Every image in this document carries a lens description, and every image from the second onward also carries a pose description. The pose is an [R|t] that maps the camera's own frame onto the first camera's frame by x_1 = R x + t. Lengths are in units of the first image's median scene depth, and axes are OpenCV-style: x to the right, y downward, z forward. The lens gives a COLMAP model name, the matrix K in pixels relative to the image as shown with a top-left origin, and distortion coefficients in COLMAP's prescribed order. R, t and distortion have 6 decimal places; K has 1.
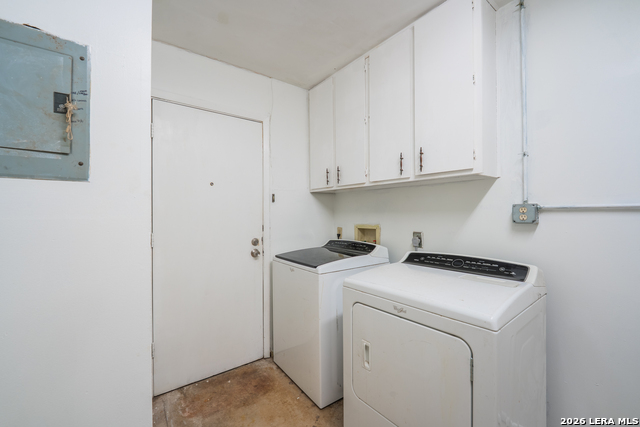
lens RADIAL K [[262.9, 0, 321.6], [0, 262.9, 214.2], [0, 0, 1]] dist [-0.009881, -0.001017]
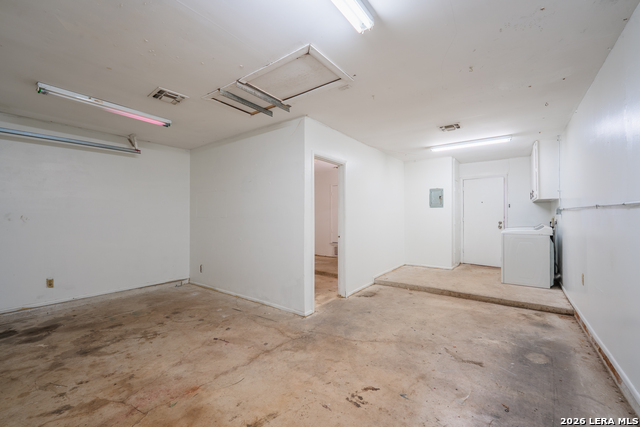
lens RADIAL K [[262.9, 0, 319.4], [0, 262.9, 214.7], [0, 0, 1]] dist [-0.009881, -0.001017]
pose [[0.282934, -0.001394, -0.959138, 1.807831], [-0.001079, 0.999998, -0.001771, 0.034168], [0.959139, 0.001536, 0.282932, -1.543654]]
